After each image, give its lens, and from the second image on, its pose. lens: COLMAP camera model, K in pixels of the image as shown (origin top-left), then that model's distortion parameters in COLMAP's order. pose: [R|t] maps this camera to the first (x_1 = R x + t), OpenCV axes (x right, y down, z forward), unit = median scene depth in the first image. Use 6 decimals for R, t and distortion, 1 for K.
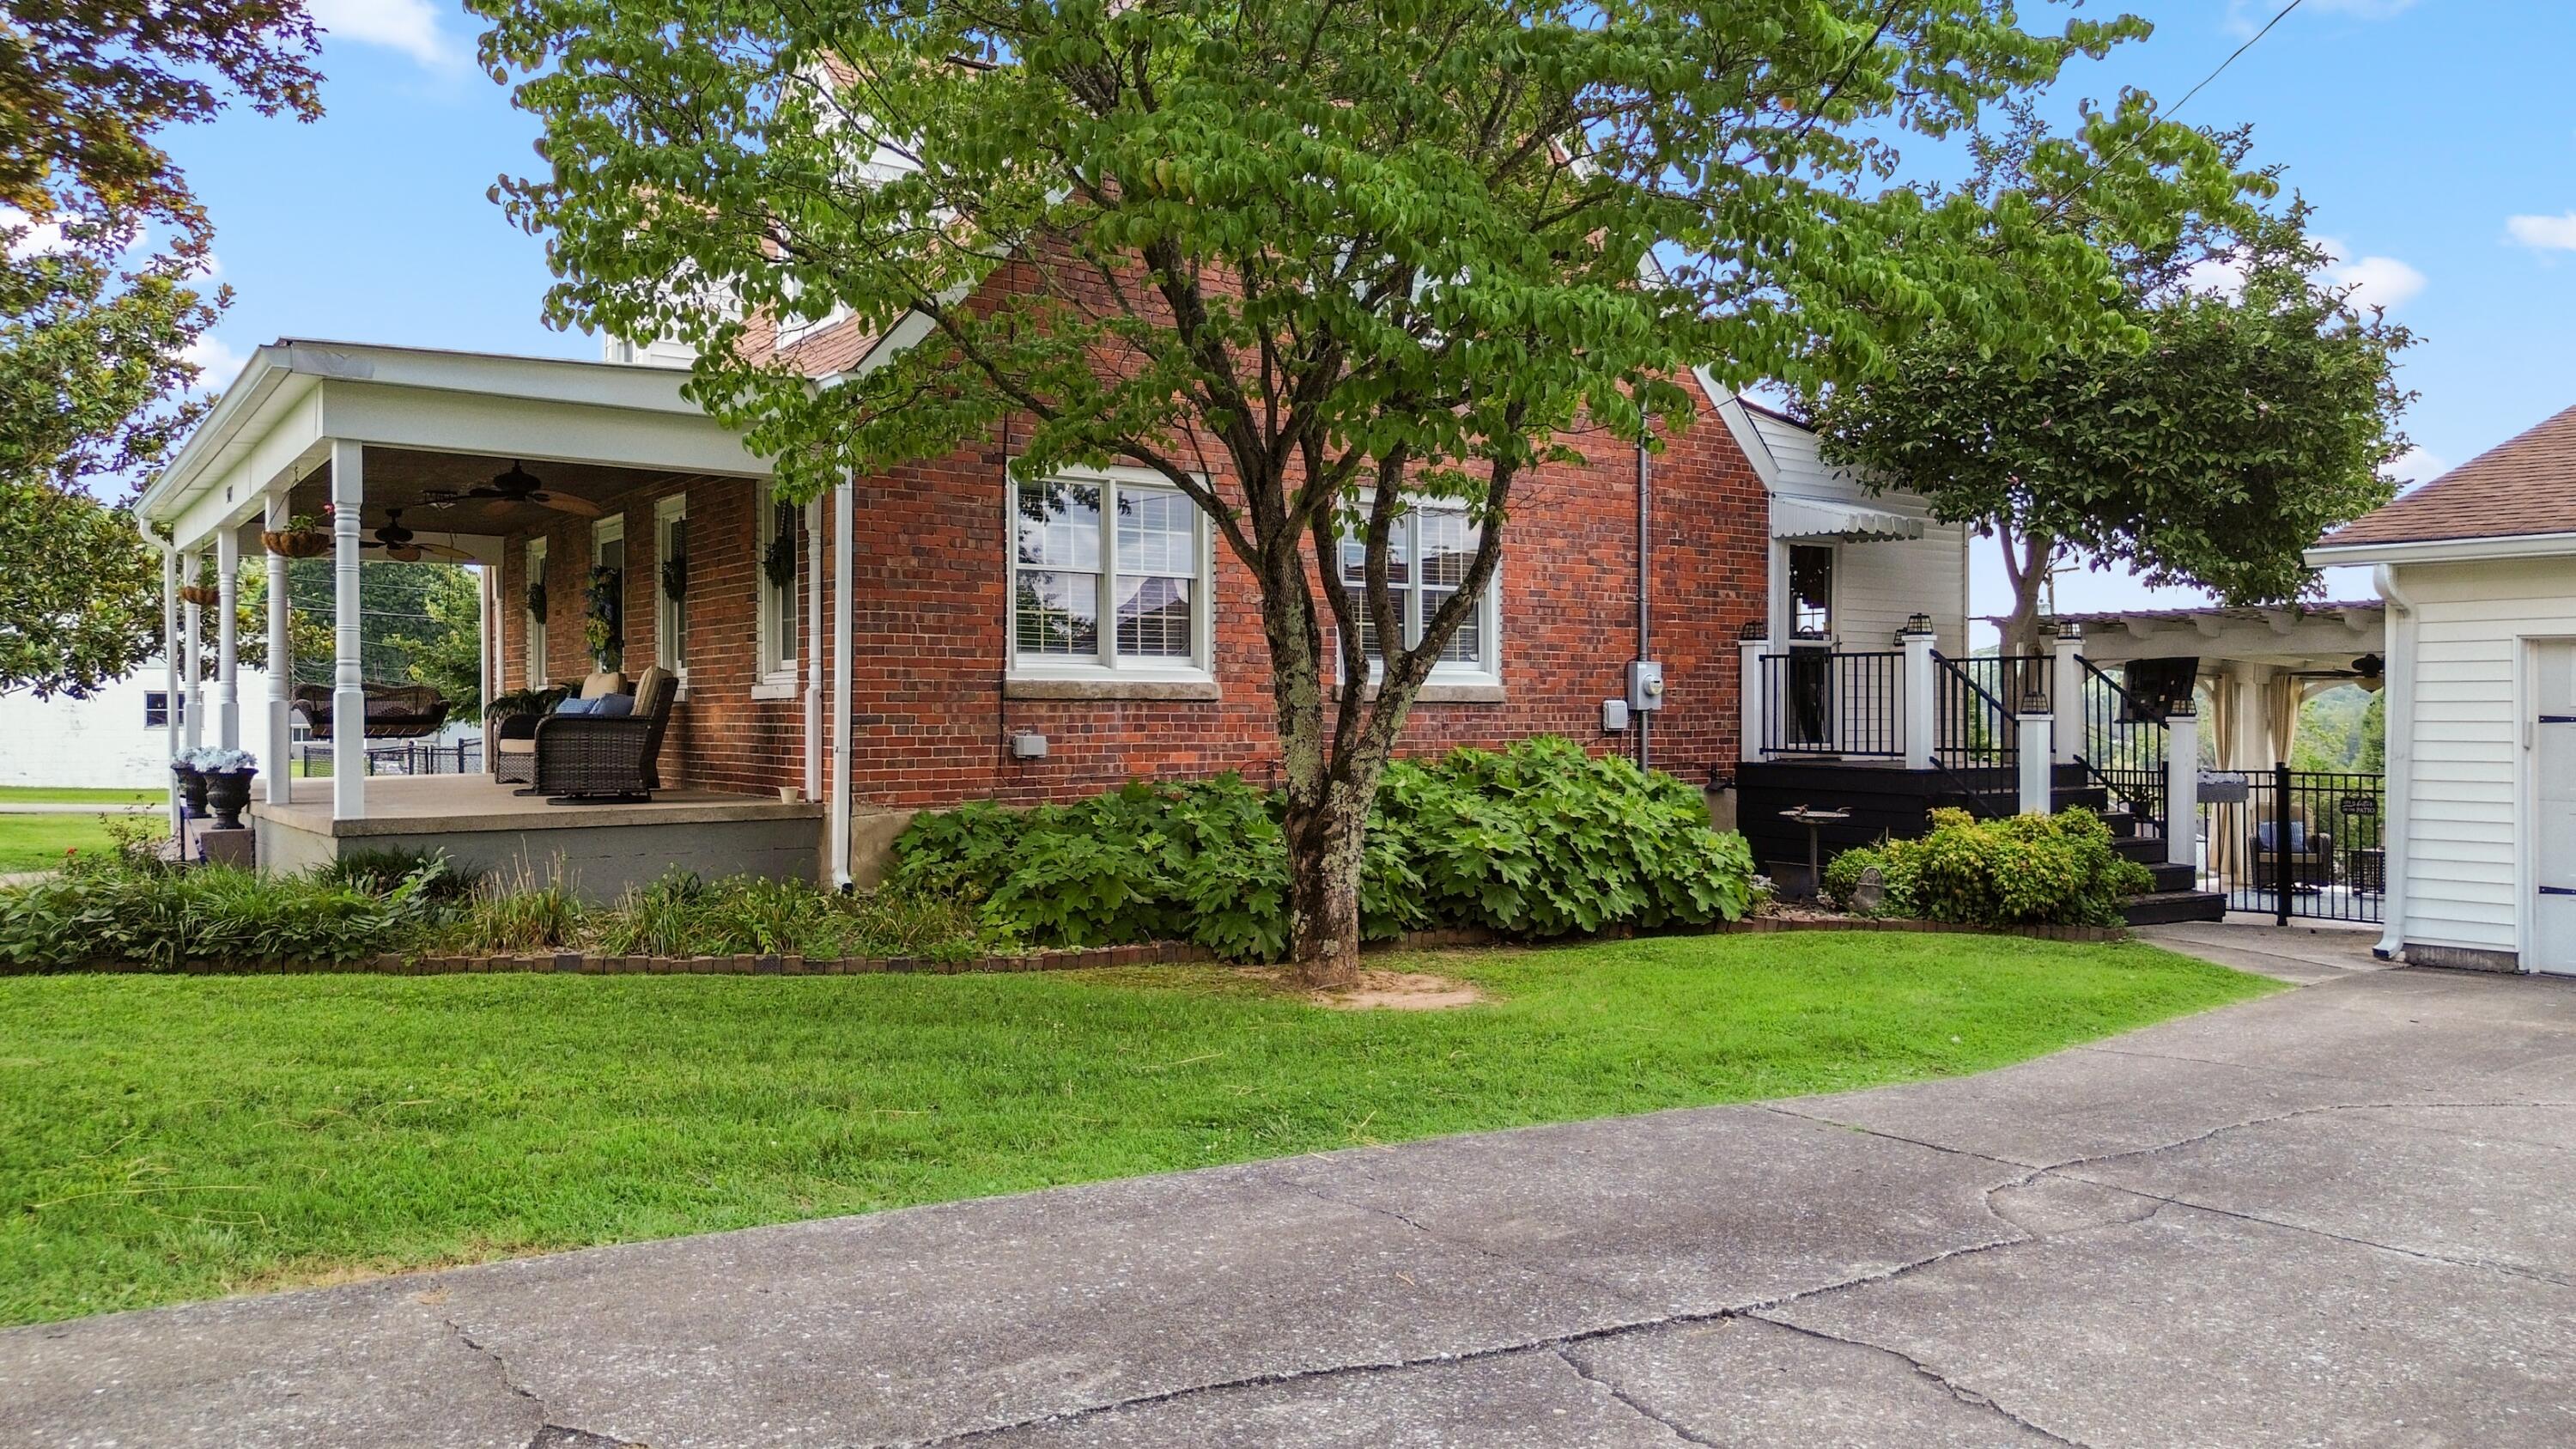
lens RADIAL K [[1831.7, 0, 1296.4], [0, 1831.7, 713.9], [0, 0, 1]] dist [0.121894, -0.177084]
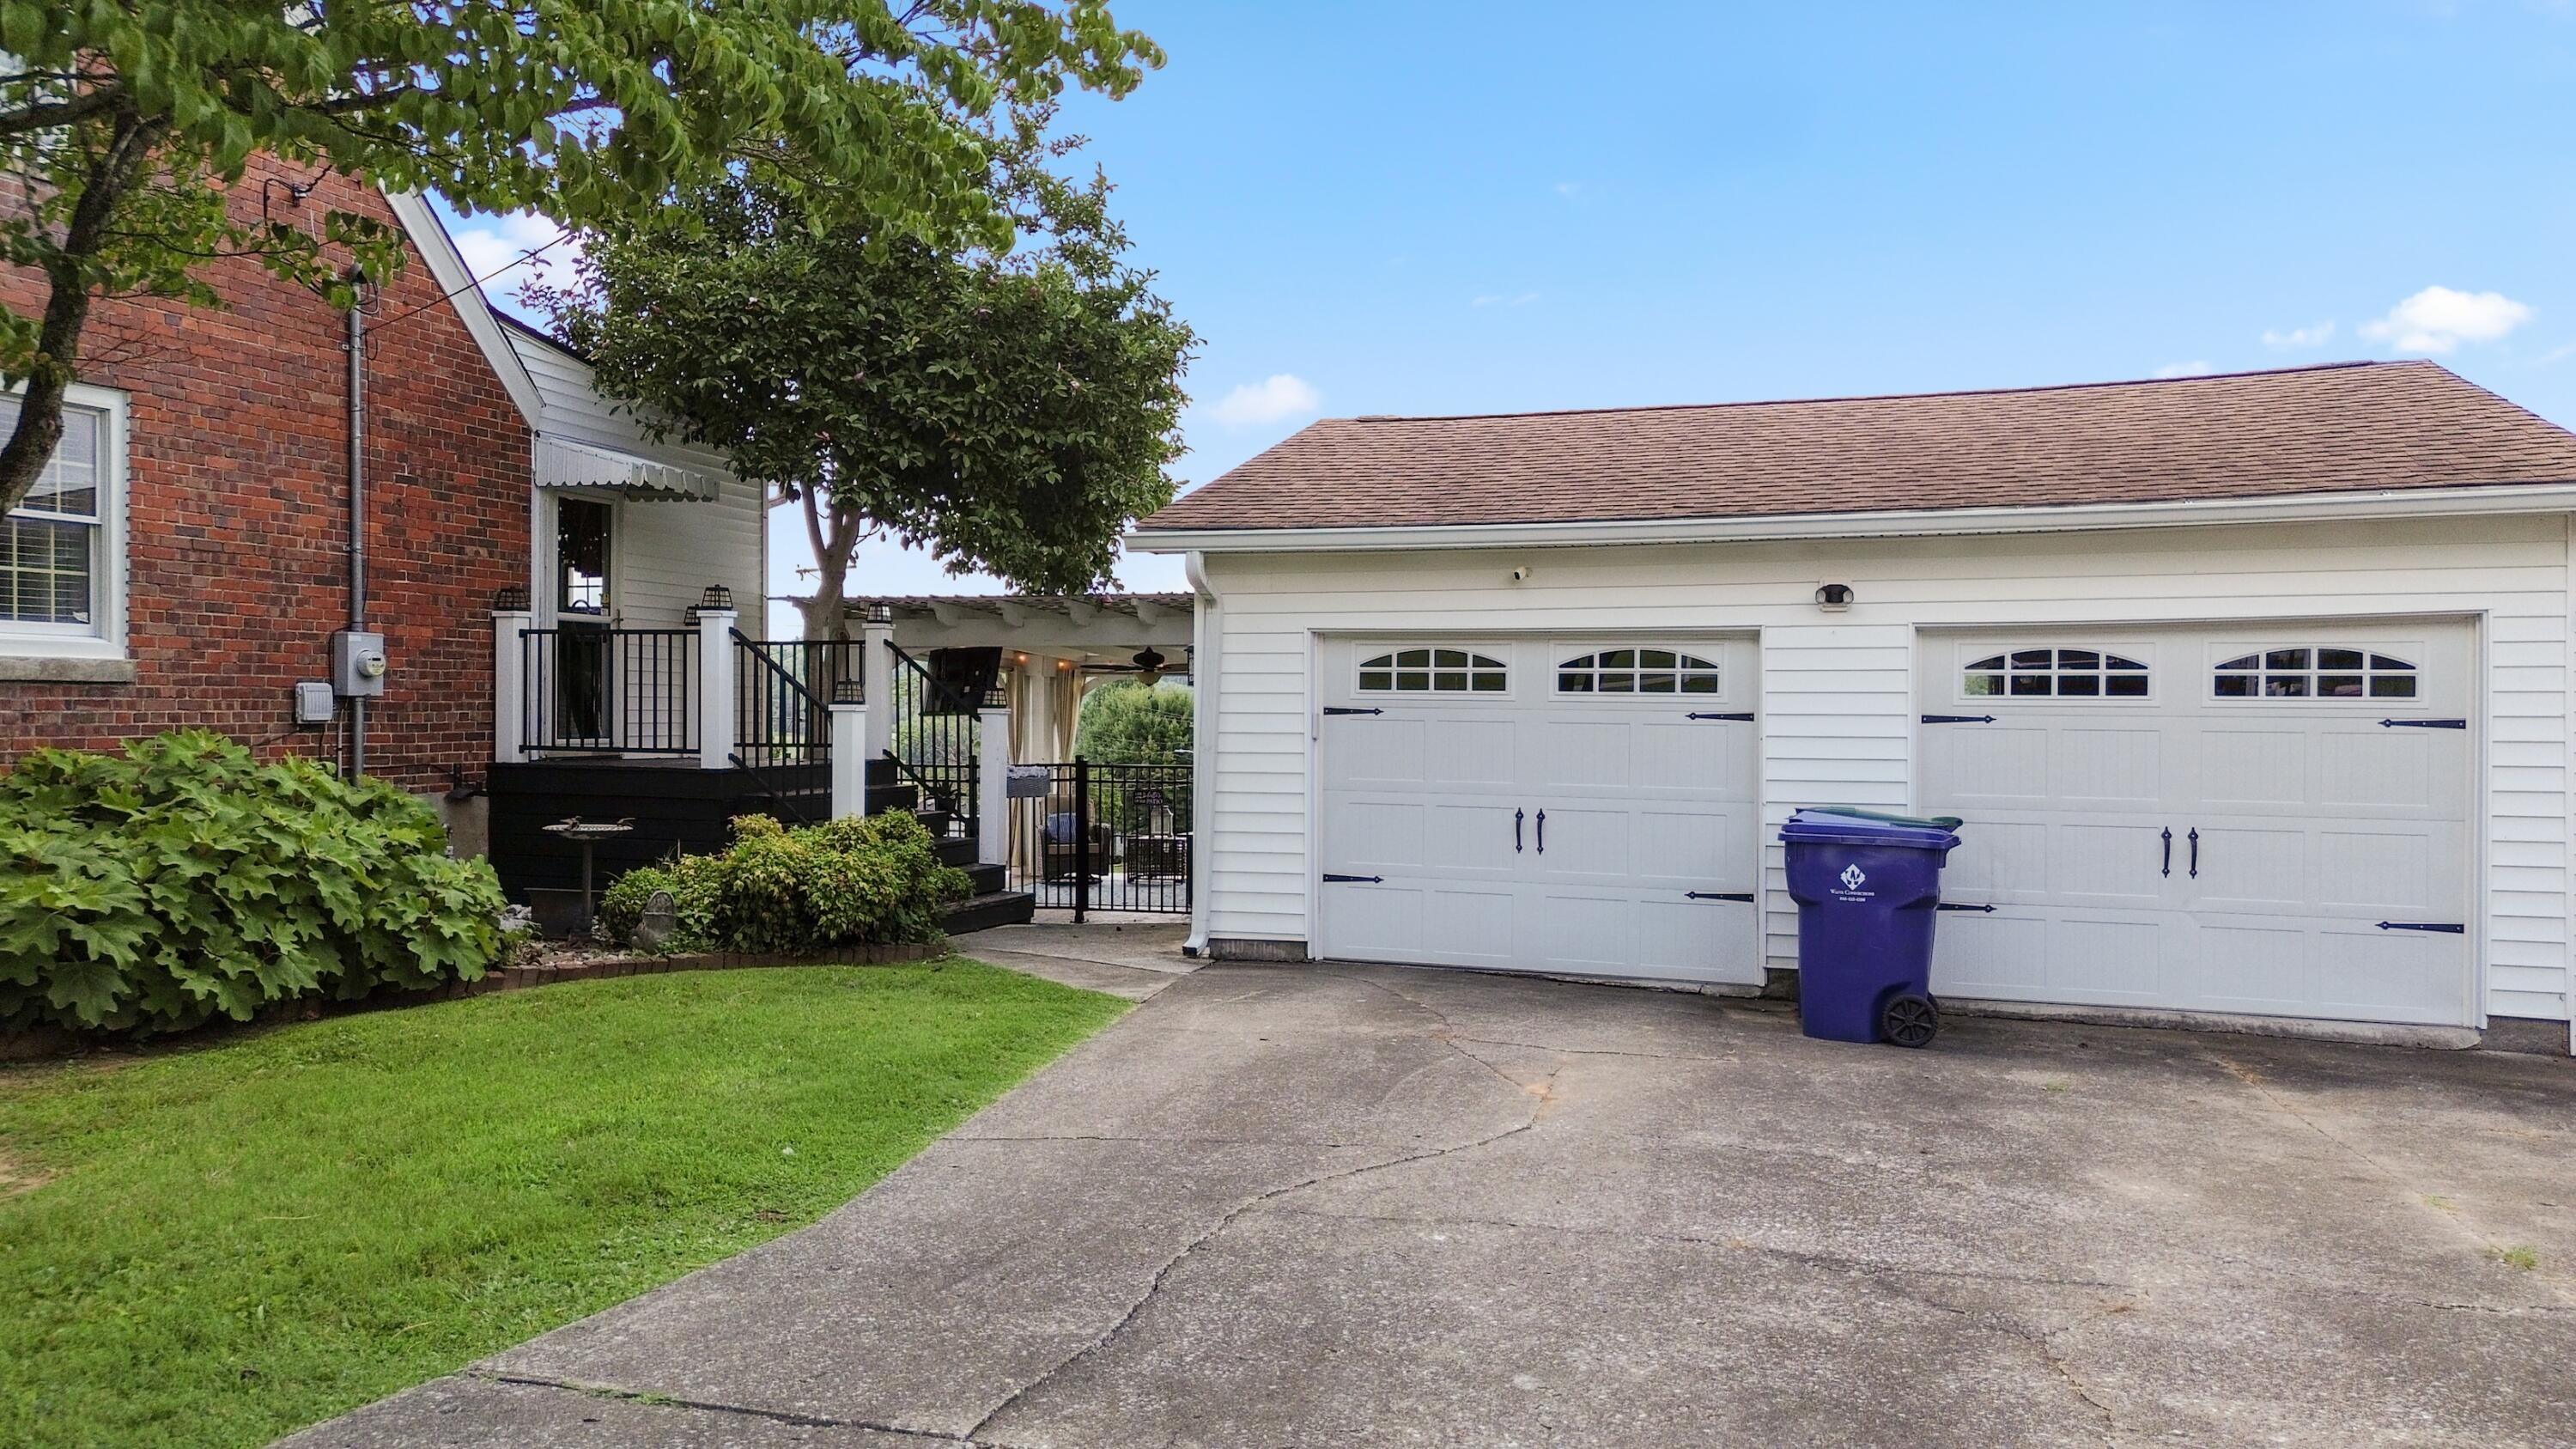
lens RADIAL K [[1831.7, 0, 1296.4], [0, 1831.7, 713.9], [0, 0, 1]] dist [0.121894, -0.177084]
pose [[0.803605, 0.002910, 0.595156, 0.047294], [-0.004783, 0.999987, 0.001568, 0.002339], [-0.595144, -0.004107, 0.803609, 0.169751]]
